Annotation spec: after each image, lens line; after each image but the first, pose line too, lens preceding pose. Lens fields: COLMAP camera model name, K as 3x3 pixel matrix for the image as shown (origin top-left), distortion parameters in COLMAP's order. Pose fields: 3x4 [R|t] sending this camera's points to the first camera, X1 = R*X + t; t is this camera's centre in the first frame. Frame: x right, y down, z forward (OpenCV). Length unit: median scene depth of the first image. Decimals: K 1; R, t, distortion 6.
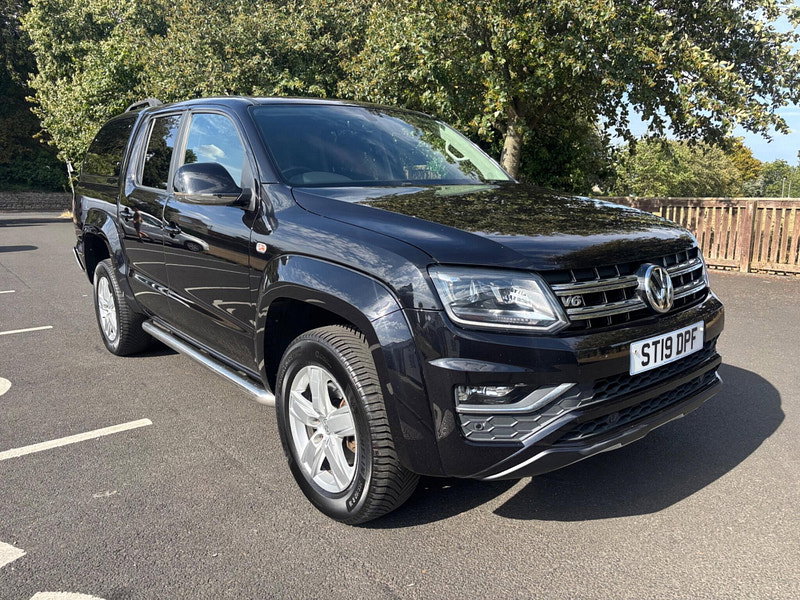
lens RADIAL K [[607.4, 0, 400.0], [0, 607.4, 300.0], [0, 0, 1]] dist [0.004920, 0.004826]
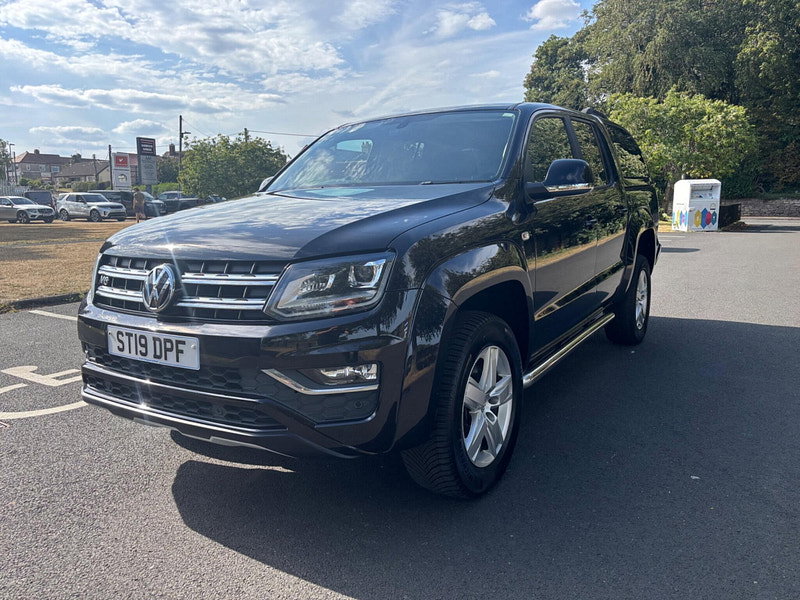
lens RADIAL K [[617.9, 0, 400.0], [0, 617.9, 300.0], [0, 0, 1]] dist [0.030246, -0.034734]
pose [[0.320947, 0.149338, -0.935249, 1.575386], [-0.168004, 0.980807, 0.098959, -0.174890], [0.932077, 0.125365, 0.339876, 1.066487]]
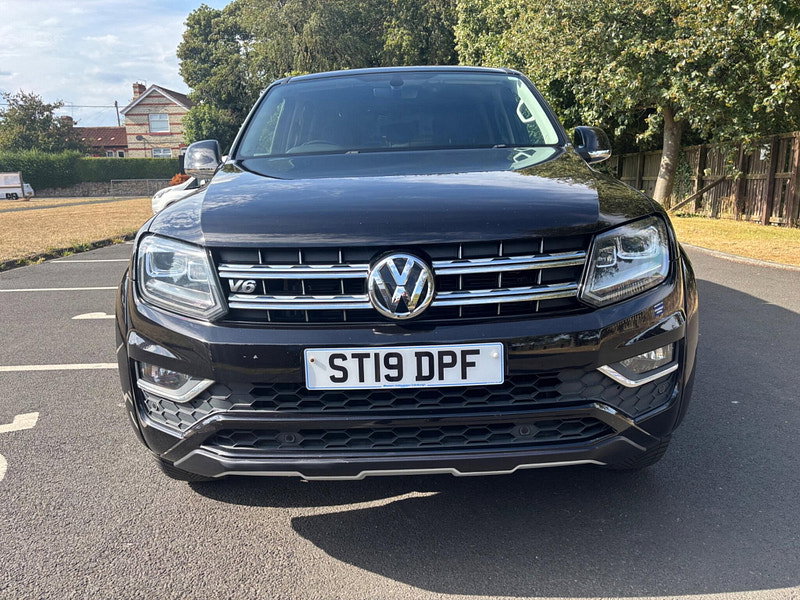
lens RADIAL K [[621.7, 0, 397.1], [0, 621.7, 309.4], [0, 0, 1]] dist [0.037881, -0.069115]
pose [[0.779644, 0.119041, -0.614805, 0.919109], [-0.100025, 0.992834, 0.065393, -0.040482], [0.618184, 0.010512, 0.785963, 0.428782]]
